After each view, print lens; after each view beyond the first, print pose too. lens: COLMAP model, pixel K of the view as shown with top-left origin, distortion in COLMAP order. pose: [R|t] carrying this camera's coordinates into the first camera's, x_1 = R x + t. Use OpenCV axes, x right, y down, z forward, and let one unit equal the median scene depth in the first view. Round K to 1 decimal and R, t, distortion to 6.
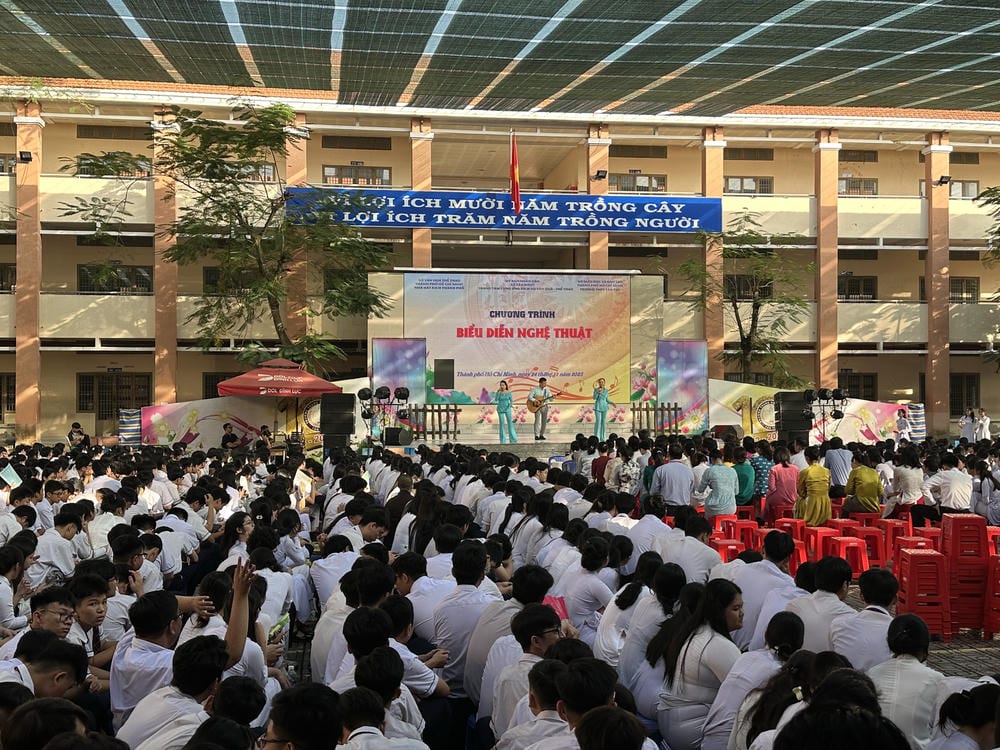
lens RADIAL K [[1132.5, 0, 500.0], [0, 1132.5, 375.0], [0, 0, 1]] dist [0.127250, -0.016641]
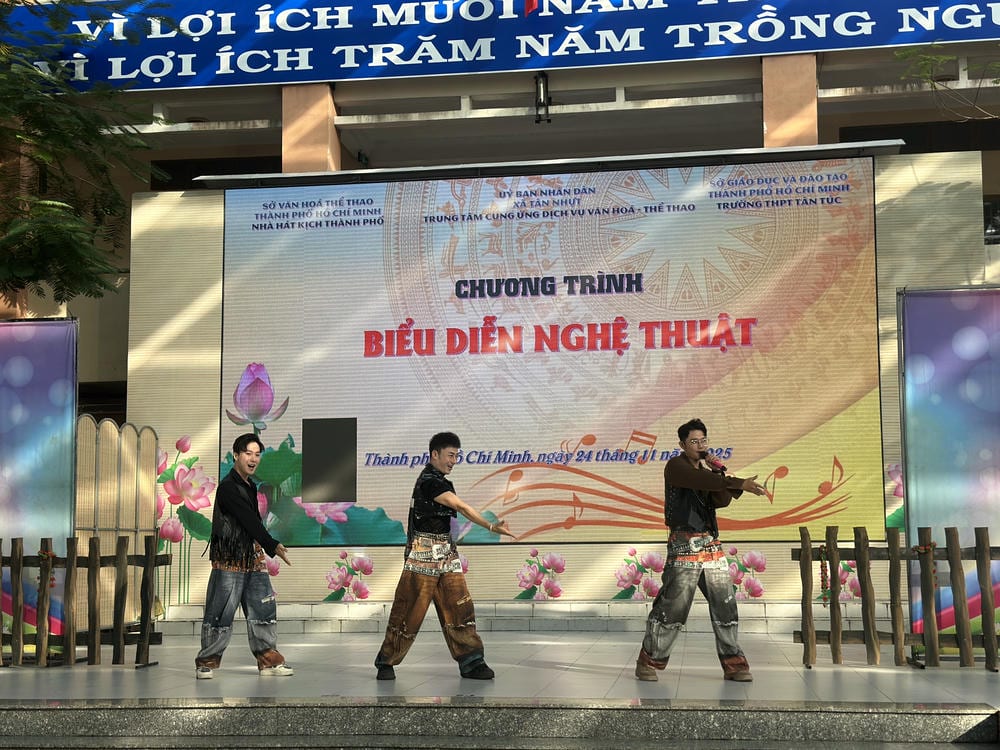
lens RADIAL K [[1383.3, 0, 498.8], [0, 1383.3, 390.6], [0, 0, 1]] dist [0.185284, -0.347872]
pose [[0.957875, -0.038914, -0.284537, 0.124093], [0.010898, 0.994989, -0.099390, 0.020948], [0.286979, 0.092102, 0.953499, 0.579230]]
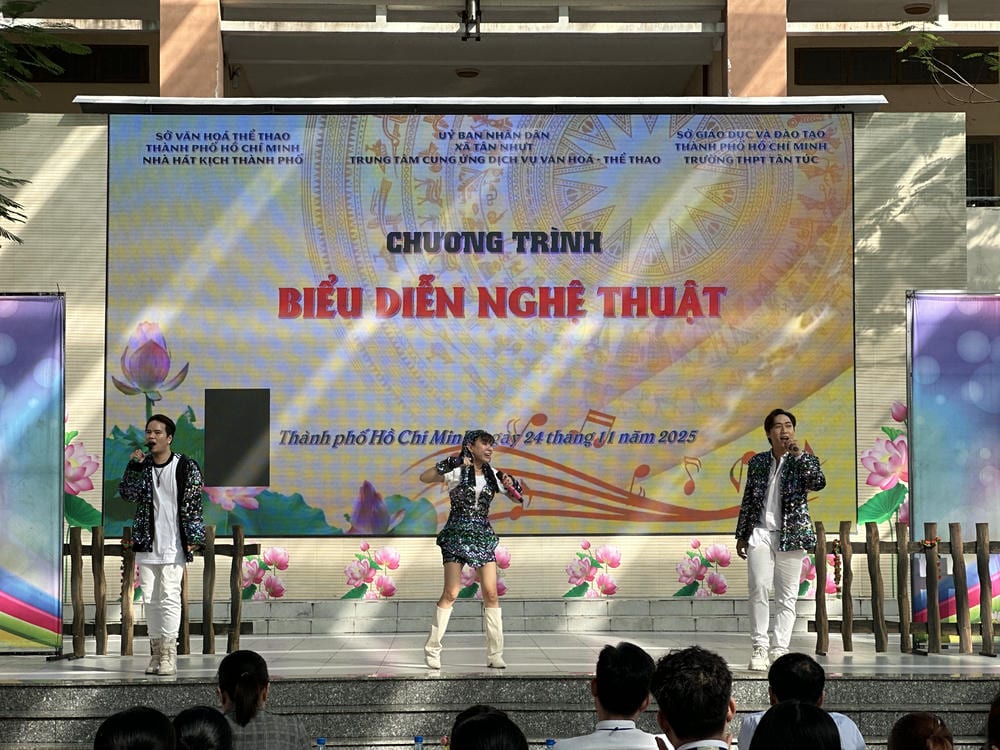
lens RADIAL K [[2244.2, 0, 491.9], [0, 2244.2, 357.7], [0, 0, 1]] dist [-0.211311, 6.530906]
pose [[0.992111, -0.011992, -0.124784, 0.093148], [0.003835, 0.997852, -0.065398, 0.017212], [0.125300, 0.064403, 0.990026, 0.393086]]
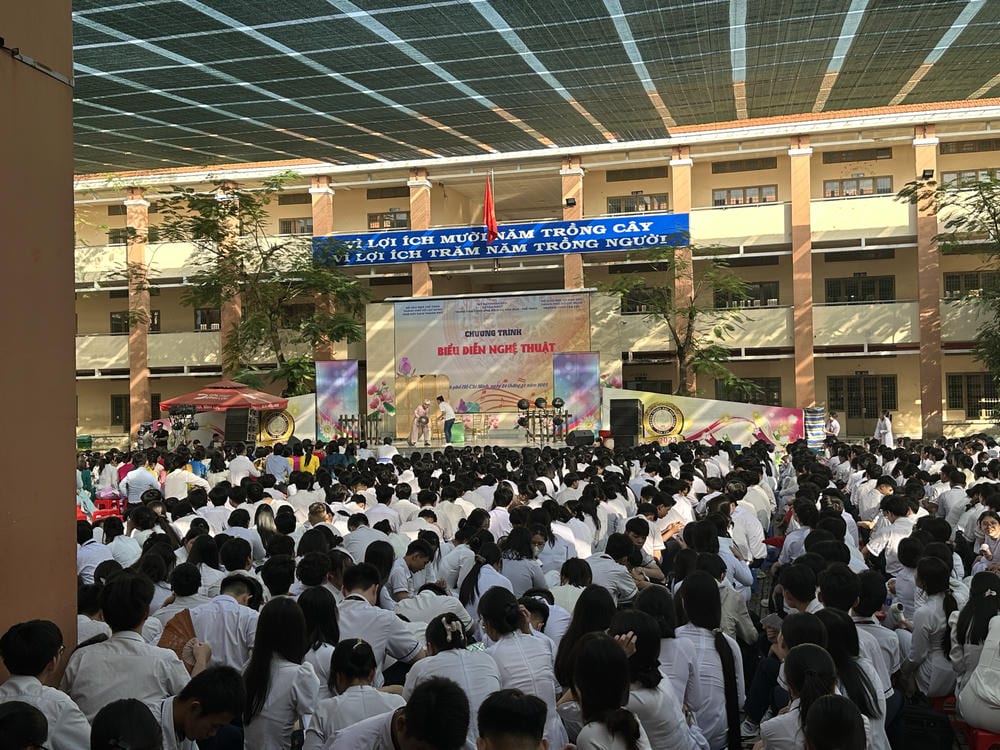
lens RADIAL K [[1034.2, 0, 516.2], [0, 1034.2, 377.5], [0, 0, 1]] dist [0.115631, 0.000009]
pose [[0.922977, -0.027445, -0.383875, 0.428057], [0.026279, 0.999620, -0.008284, -0.000039], [0.383957, -0.002442, 0.923348, 0.056609]]
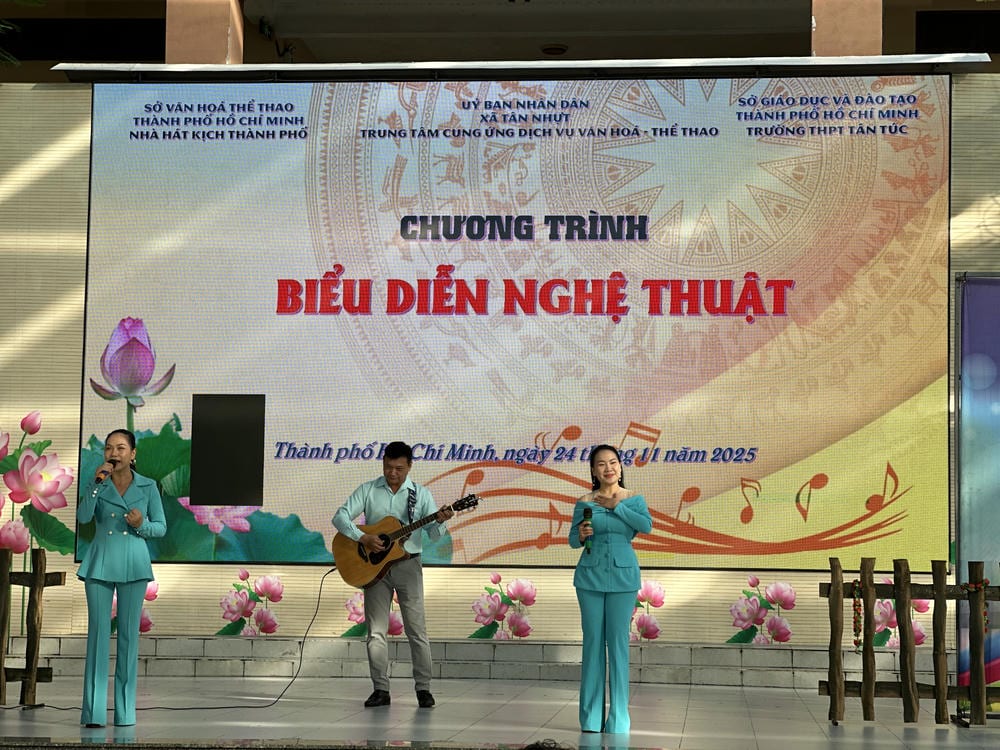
lens RADIAL K [[2236.8, 0, 485.7], [0, 2236.8, 356.5], [0, 0, 1]] dist [-0.210906, 7.018669]
pose [[0.968905, -0.006916, -0.247337, 0.138432], [-0.013044, 0.996792, -0.078971, 0.017848], [0.247090, 0.079741, 0.965706, 0.485456]]
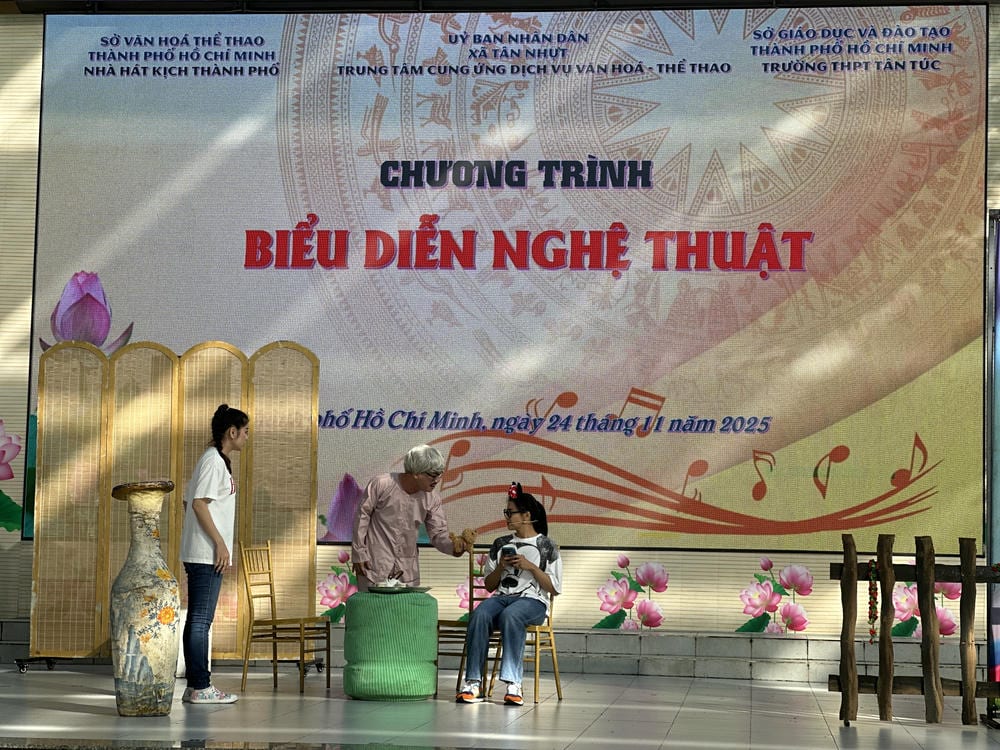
lens RADIAL K [[2244.2, 0, 491.9], [0, 2244.2, 357.7], [0, 0, 1]] dist [-0.211311, 6.530906]
pose [[0.964979, -0.001323, -0.262324, 0.138018], [-0.018397, 0.997184, -0.072703, 0.020081], [0.261682, 0.074983, 0.962237, 0.532704]]
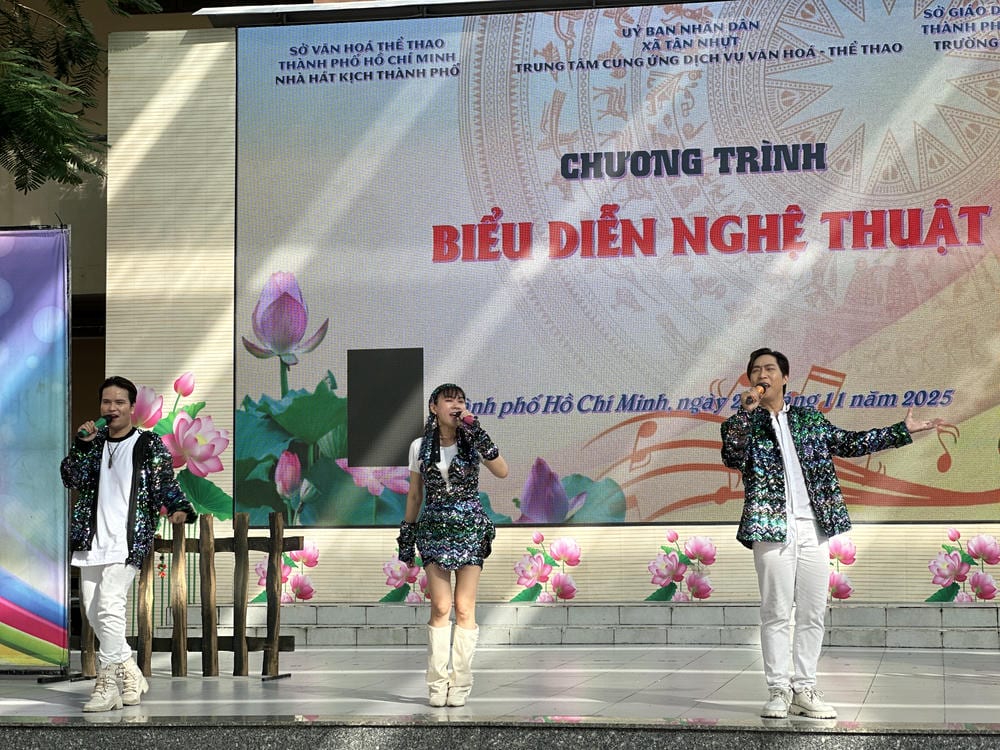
lens RADIAL K [[2233.0, 0, 492.8], [0, 2233.0, 357.8], [0, 0, 1]] dist [-0.279236, 7.440446]
pose [[0.941486, -0.030505, -0.335667, 0.139174], [0.010411, 0.998053, -0.061501, 0.018792], [0.336890, 0.054408, 0.939971, 0.519333]]
